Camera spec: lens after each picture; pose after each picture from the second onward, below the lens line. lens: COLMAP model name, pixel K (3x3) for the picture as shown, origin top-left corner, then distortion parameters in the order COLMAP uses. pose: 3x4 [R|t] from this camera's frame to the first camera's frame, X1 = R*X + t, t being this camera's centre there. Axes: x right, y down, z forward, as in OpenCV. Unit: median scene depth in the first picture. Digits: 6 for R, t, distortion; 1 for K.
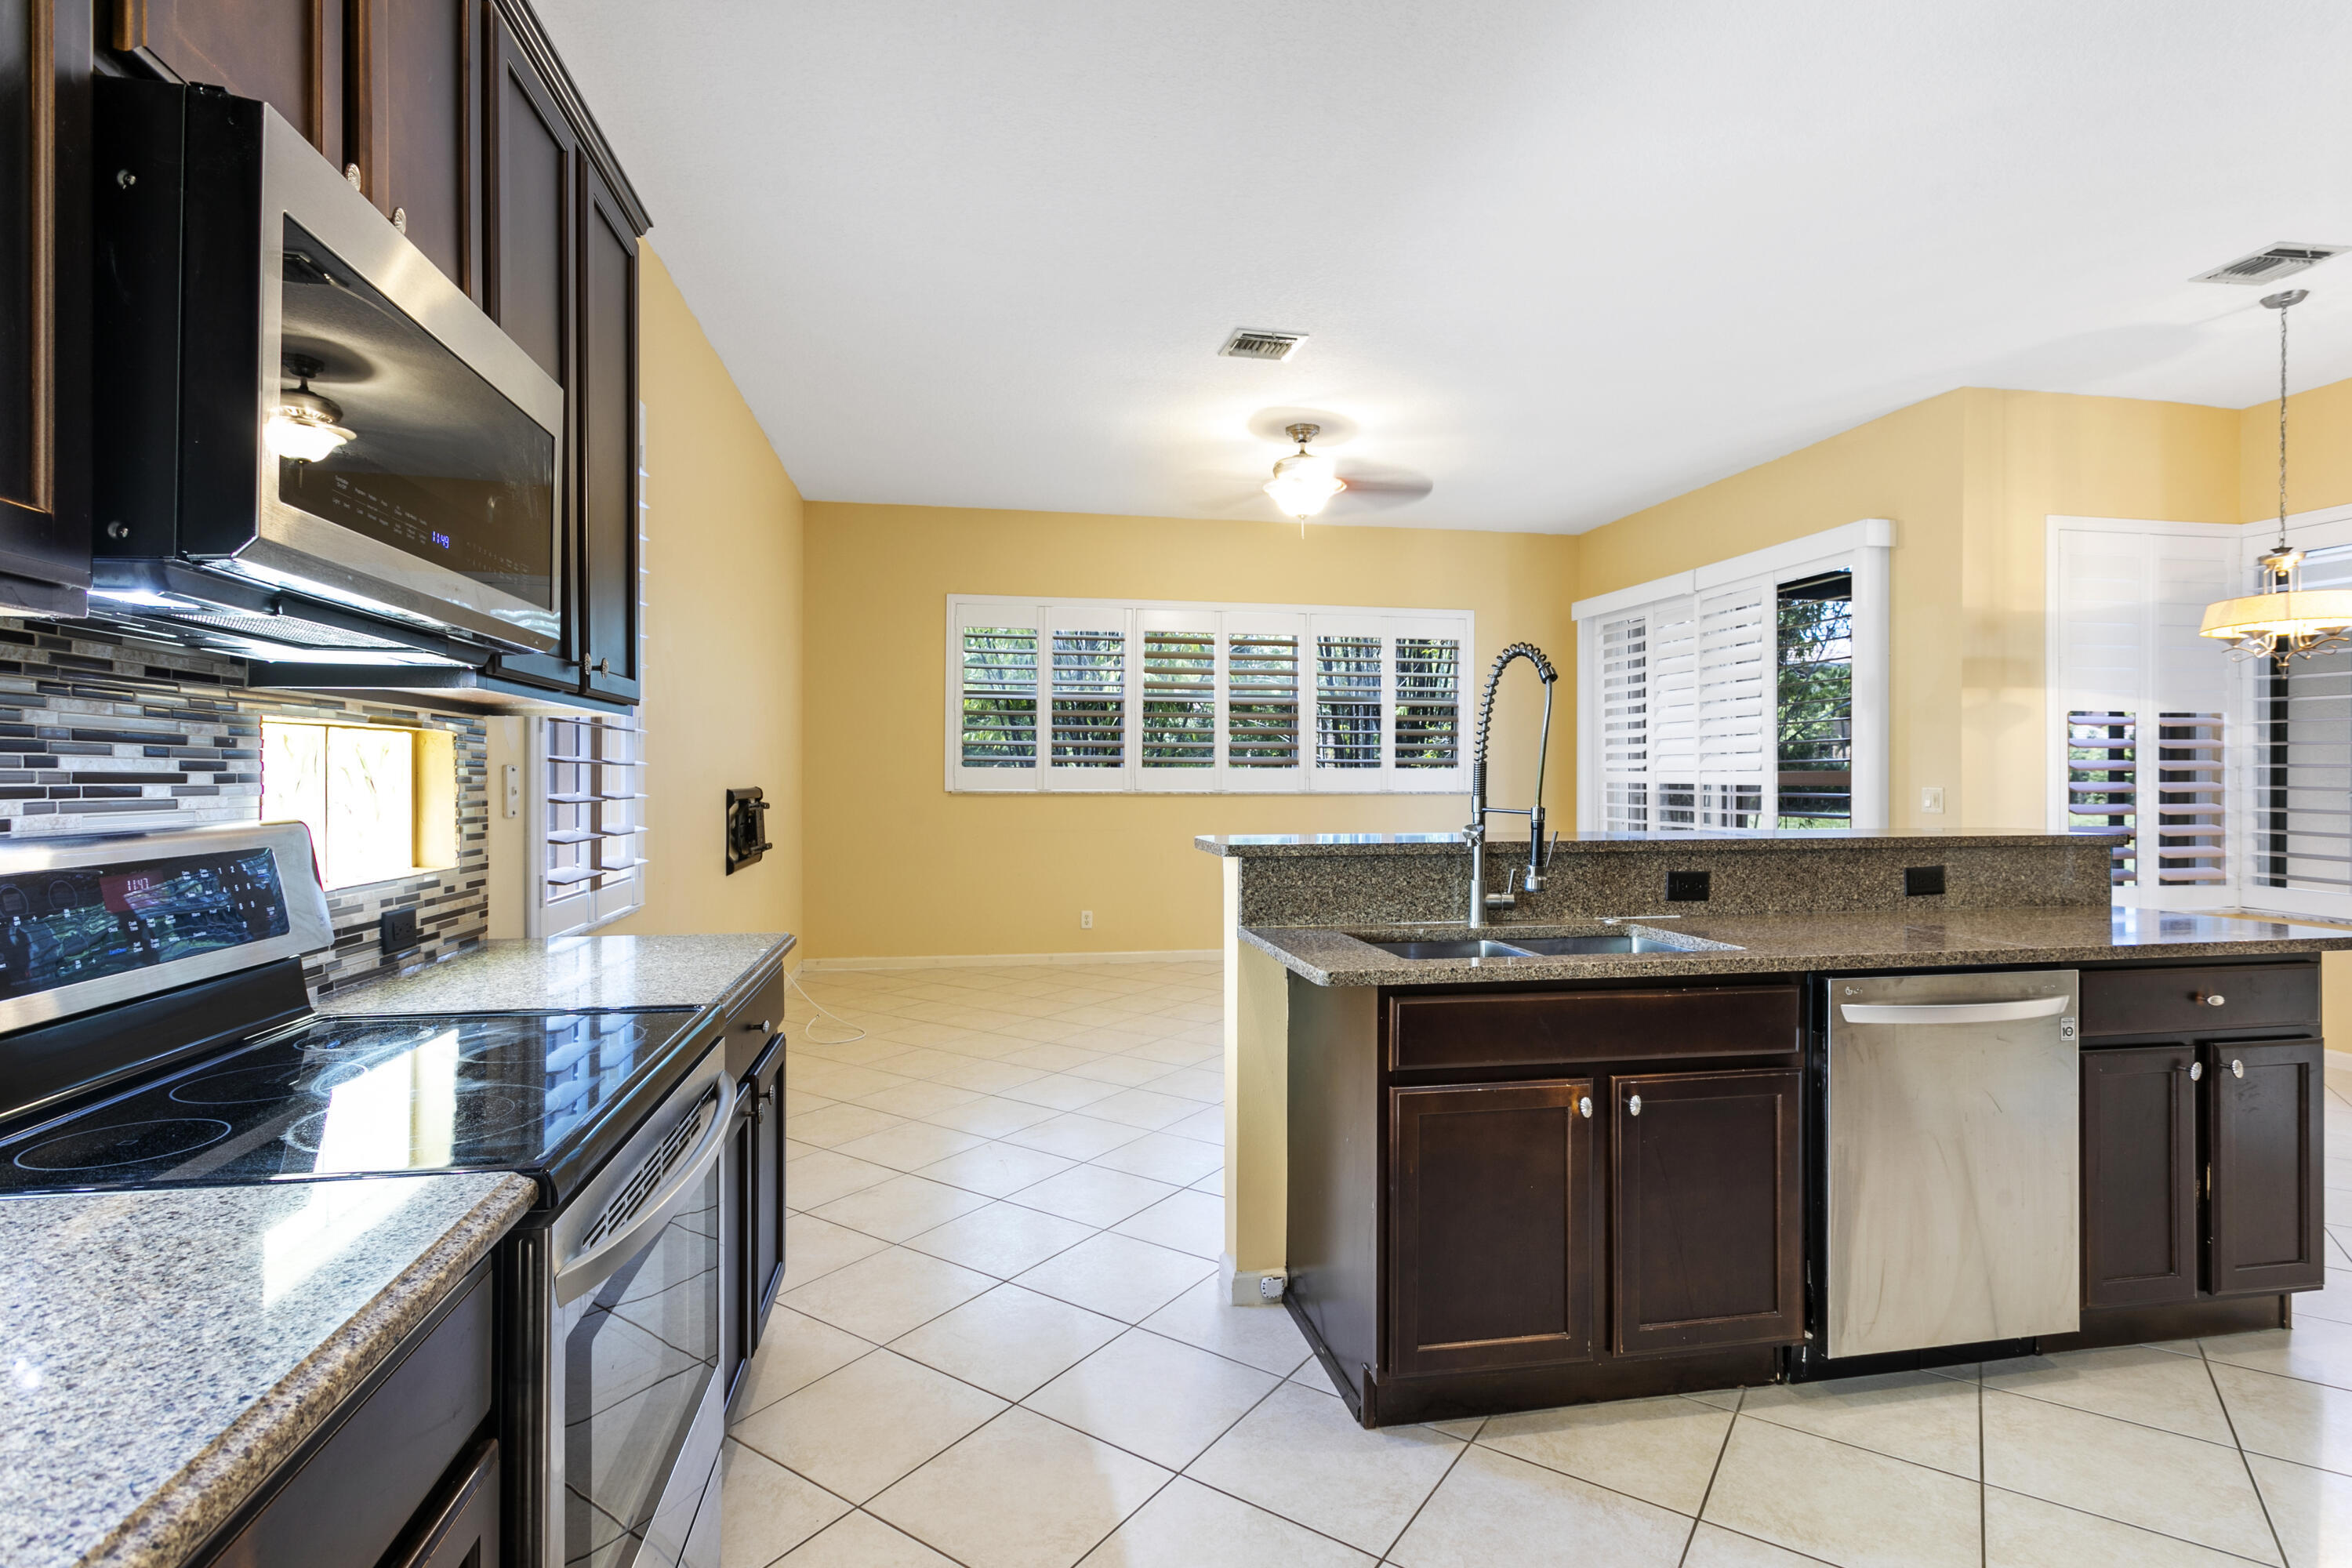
lens RADIAL K [[1156.9, 0, 1166.1], [0, 1156.9, 768.5], [0, 0, 1]] dist [0.002491, 0.000346]
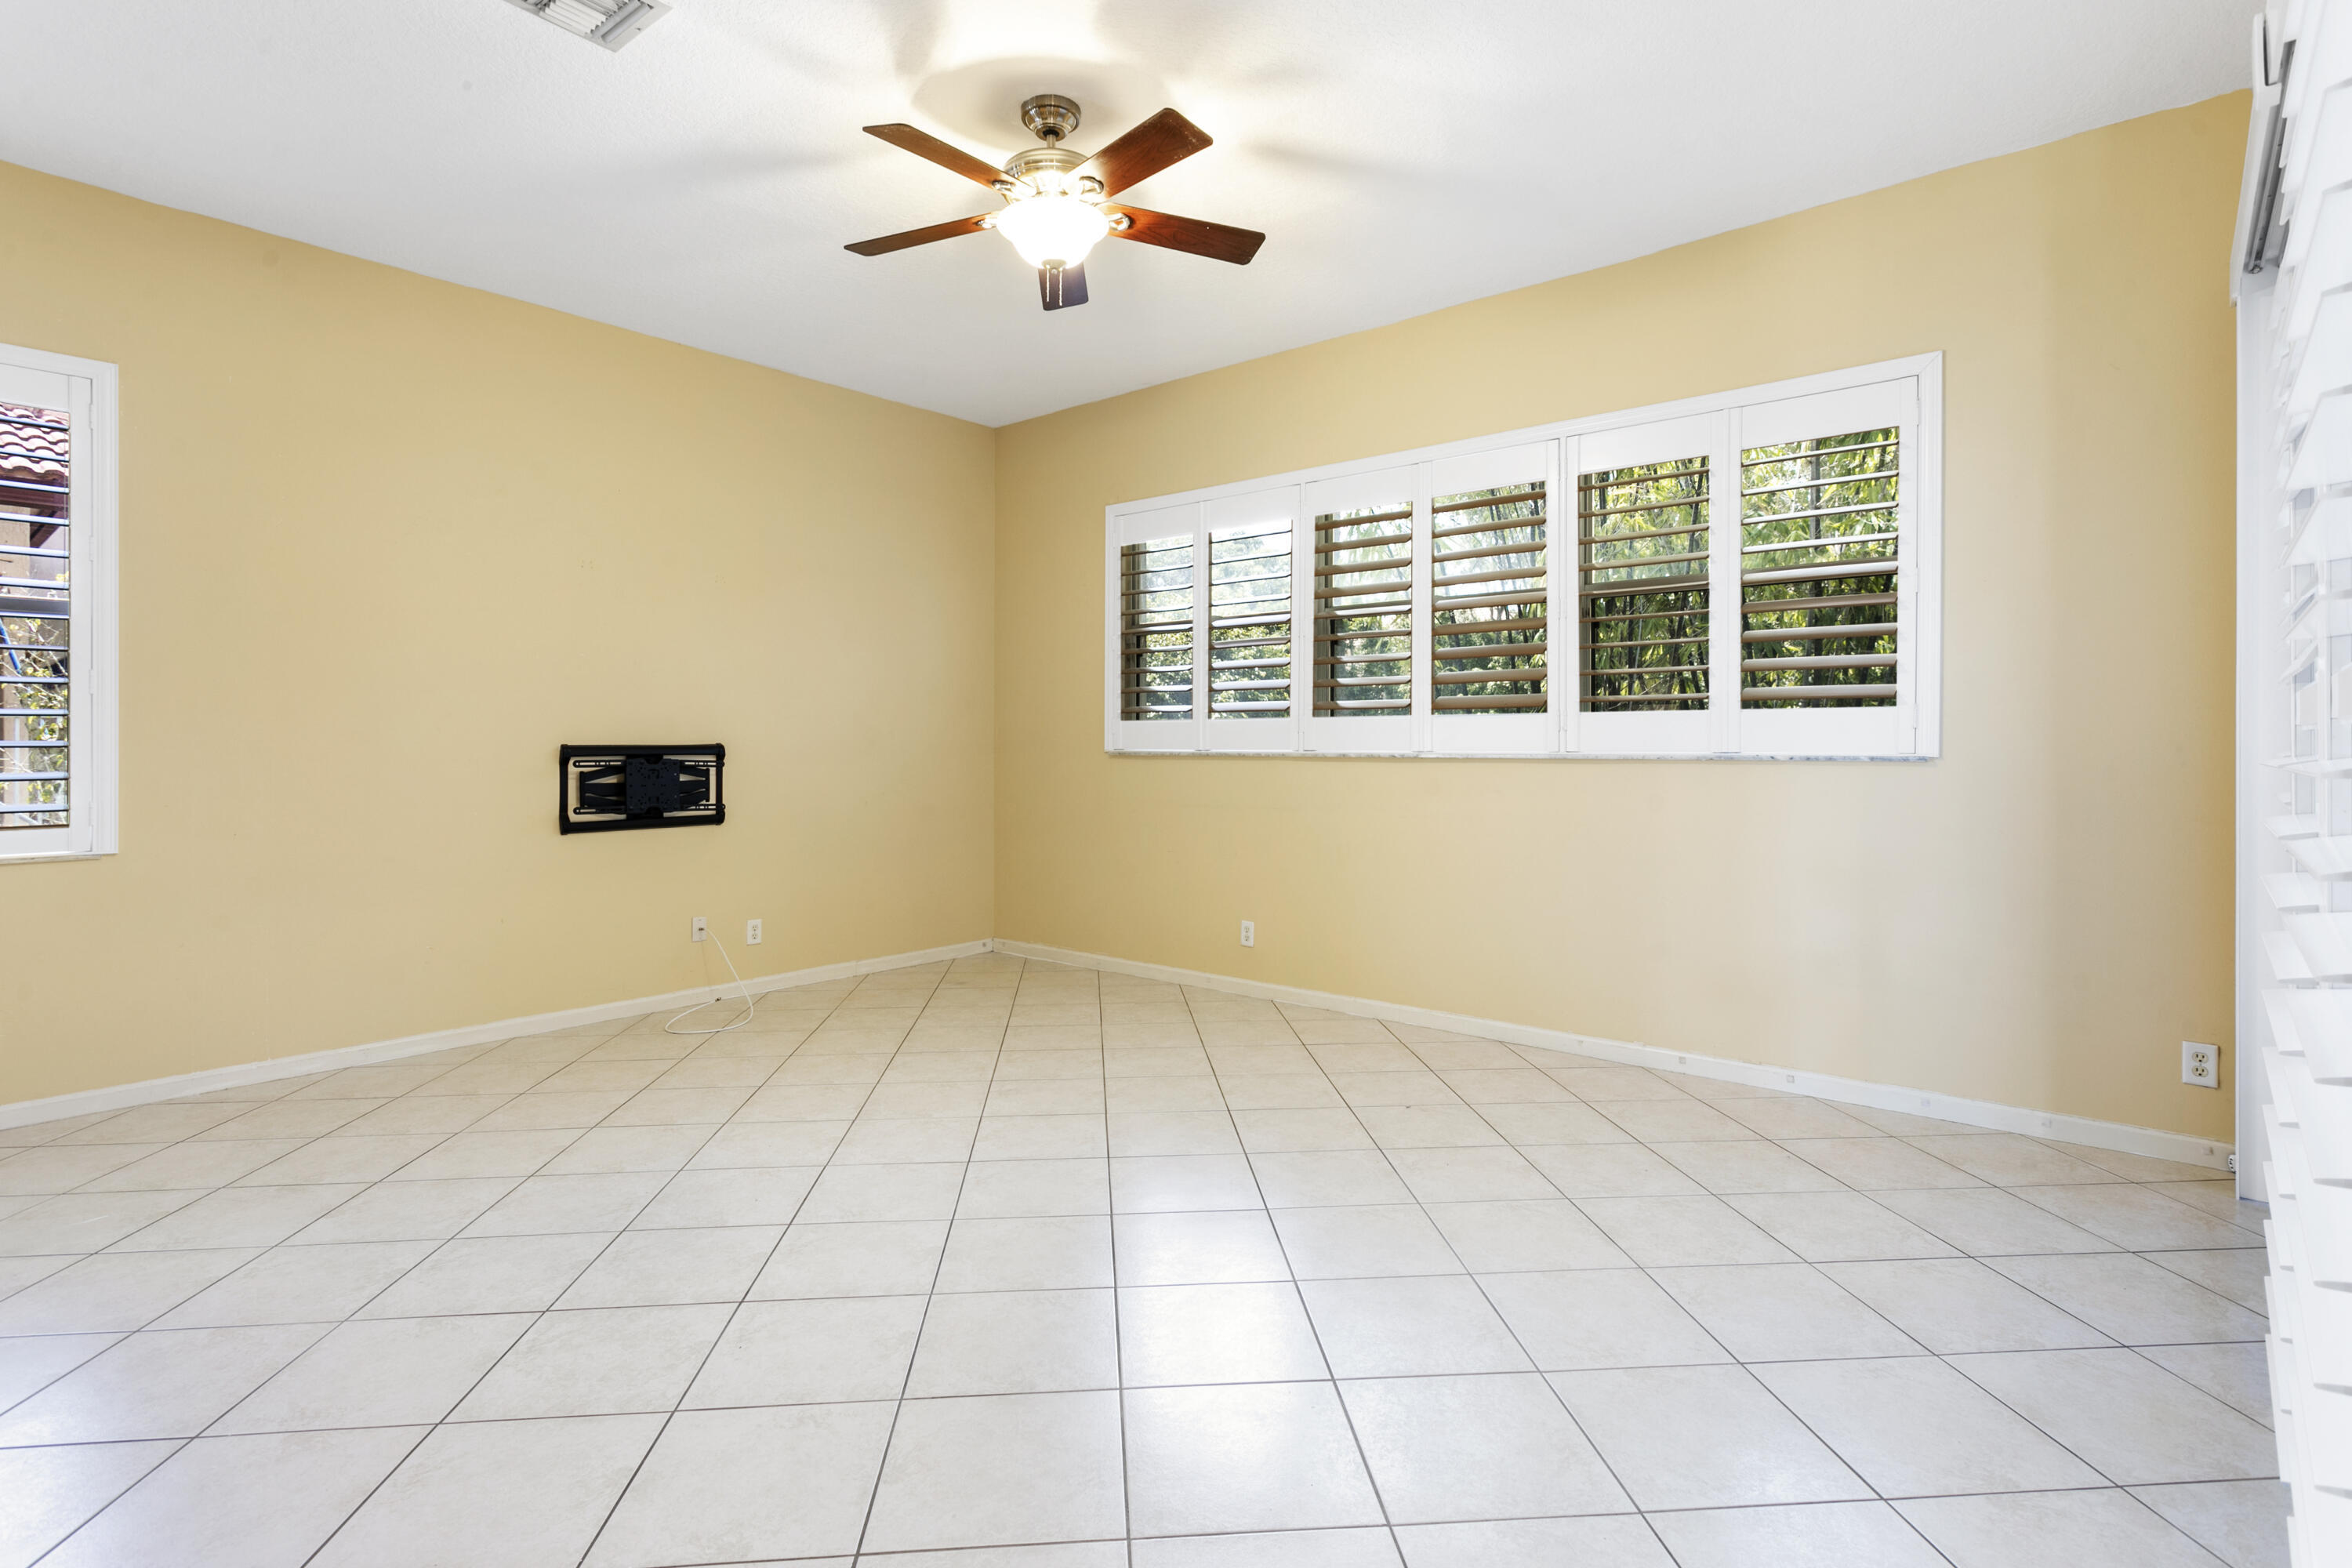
lens RADIAL K [[1170.9, 0, 1187.8], [0, 1170.9, 736.7], [0, 0, 1]] dist [0.002107, 0.000210]
pose [[0.638379, -0.007164, -0.769689, 0.459667], [0.008346, 0.999962, -0.002385, 0.011601], [0.769677, -0.004901, 0.638415, 0.514427]]
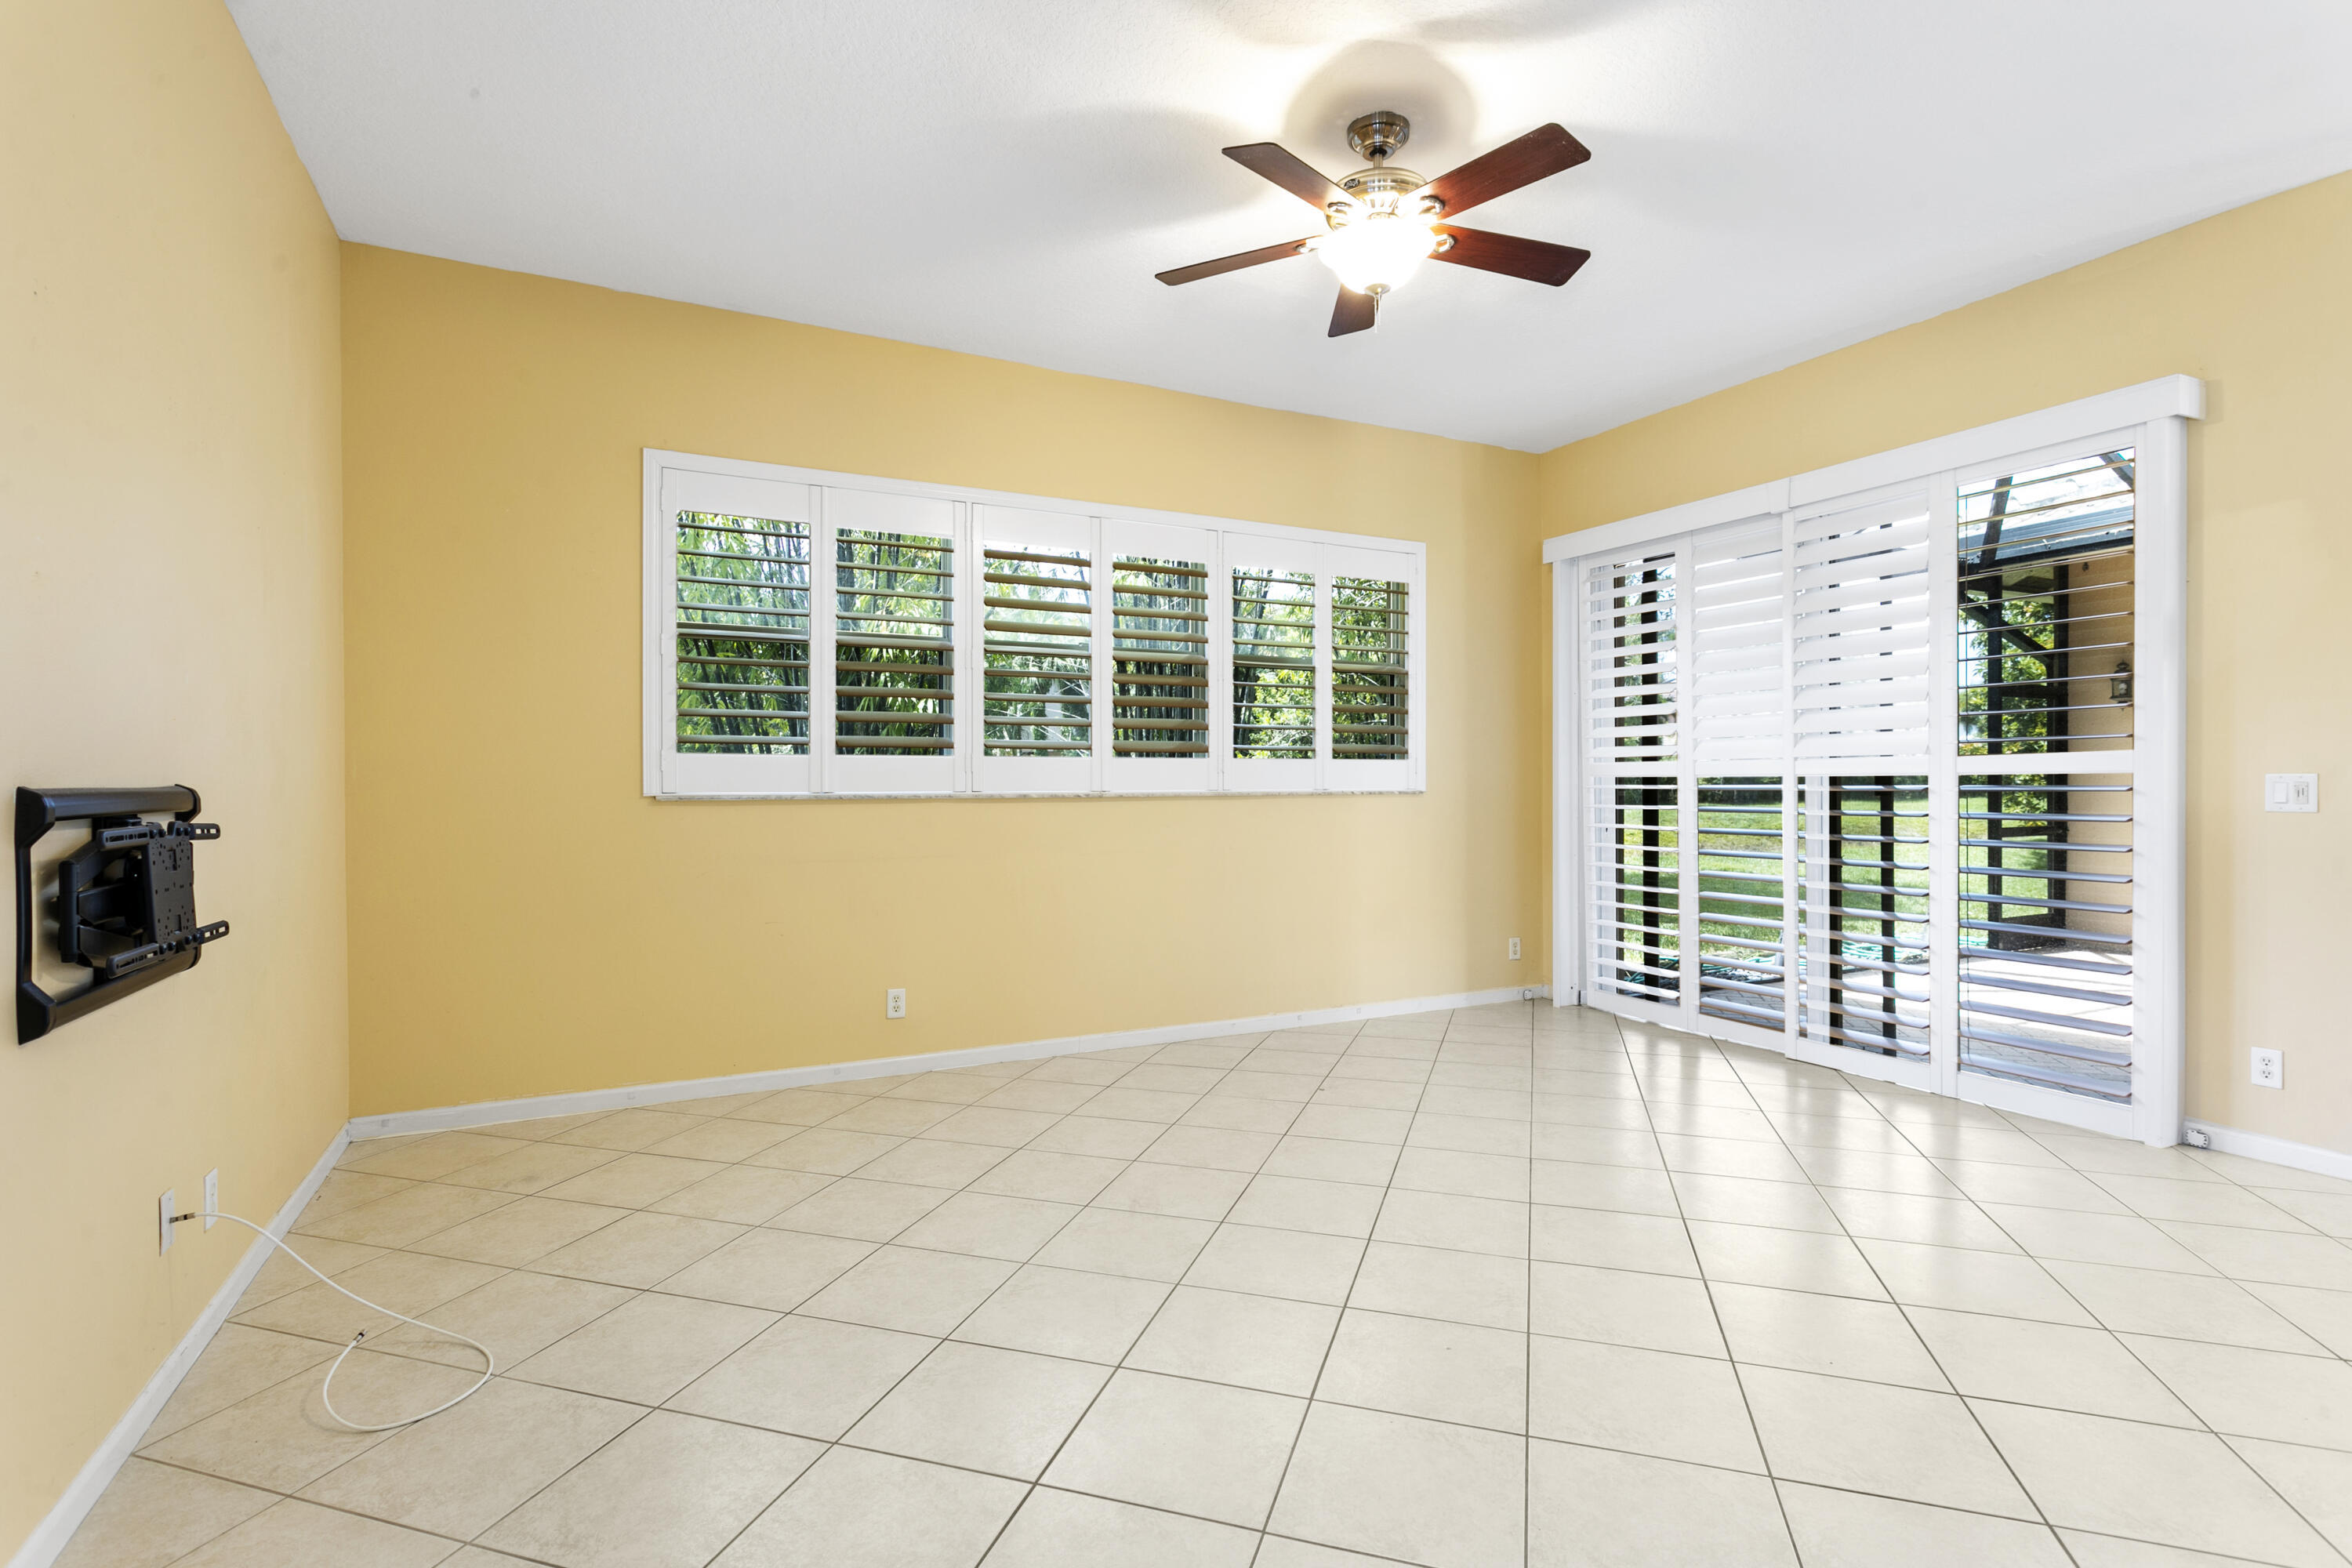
lens RADIAL K [[1124.8, 0, 1175.1], [0, 1124.8, 781.3], [0, 0, 1]] dist [0.006331, 0.000928]
pose [[0.955096, -0.005398, 0.296246, -0.103224], [0.004010, 0.999978, 0.005292, 0.010392], [-0.296268, -0.003866, 0.955097, 0.386123]]
